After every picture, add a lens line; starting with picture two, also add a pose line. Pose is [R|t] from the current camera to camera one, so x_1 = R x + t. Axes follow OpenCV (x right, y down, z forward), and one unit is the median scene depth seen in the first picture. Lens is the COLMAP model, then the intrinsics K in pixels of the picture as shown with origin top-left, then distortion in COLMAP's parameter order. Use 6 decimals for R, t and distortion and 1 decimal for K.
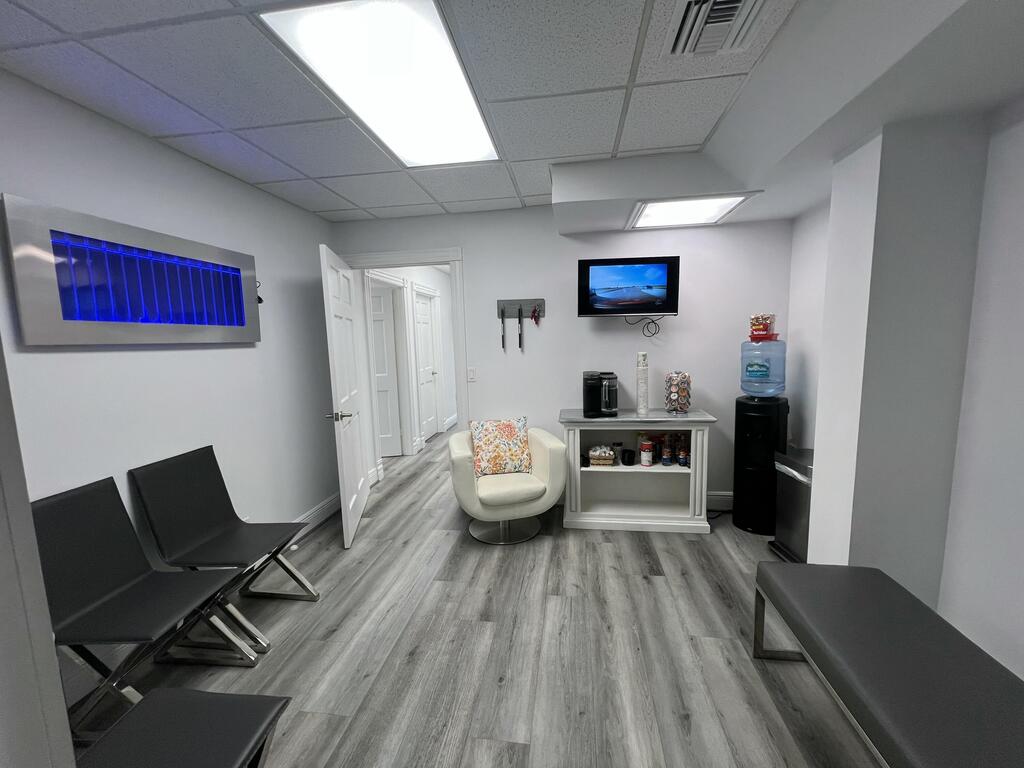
lens RADIAL K [[408.3, 0, 514.2], [0, 408.3, 384.9], [0, 0, 1]] dist [-0.000507, 0.000114]
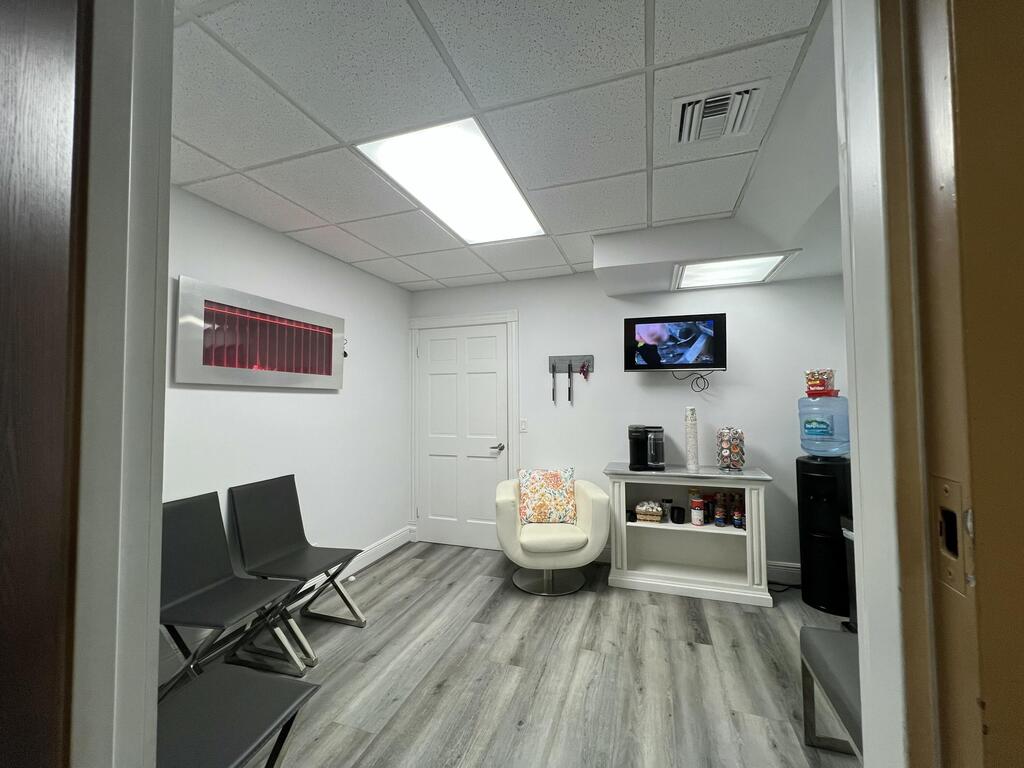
lens RADIAL K [[408.3, 0, 514.1], [0, 408.3, 384.5], [0, 0, 1]] dist [-0.000507, 0.000114]
pose [[0.983844, 0.012766, -0.178570, 0.077292], [-0.039775, 0.988112, -0.148502, 0.036076], [0.174551, 0.153205, 0.972656, -0.061919]]
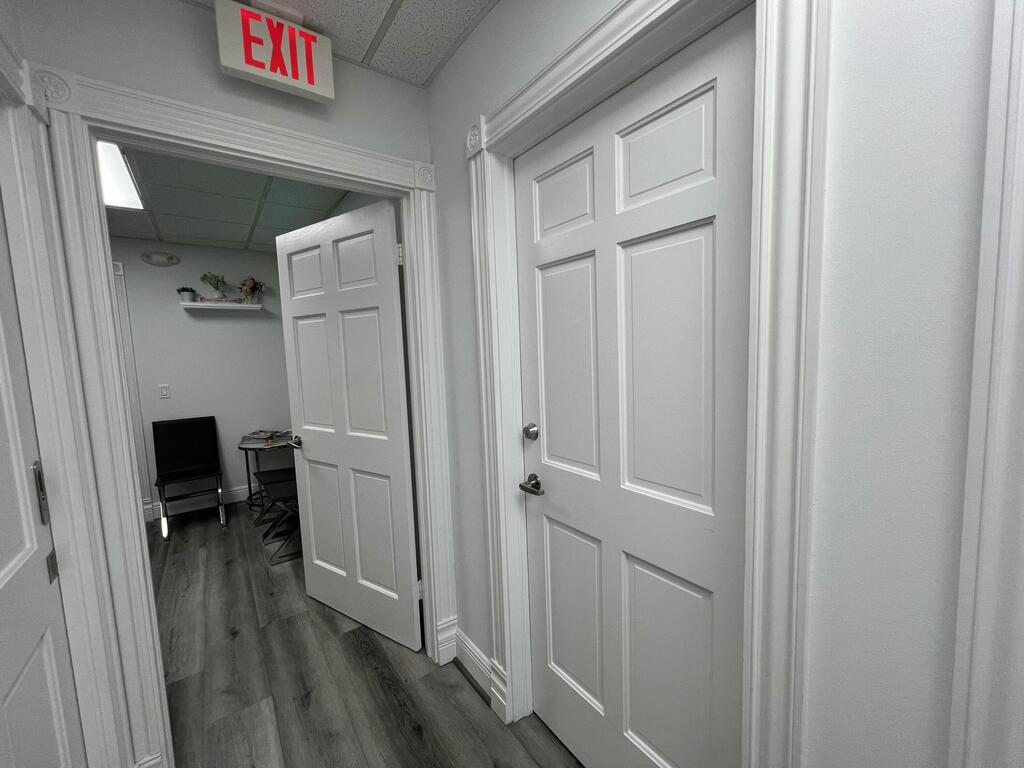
lens RADIAL K [[408.3, 0, 513.8], [0, 408.3, 384.5], [0, 0, 1]] dist [-0.000507, 0.000114]
pose [[-0.707349, 0.115042, -0.697440, -0.178952], [-0.027386, 0.981467, 0.189667, -0.215773], [0.706334, 0.153260, -0.691089, 1.959156]]
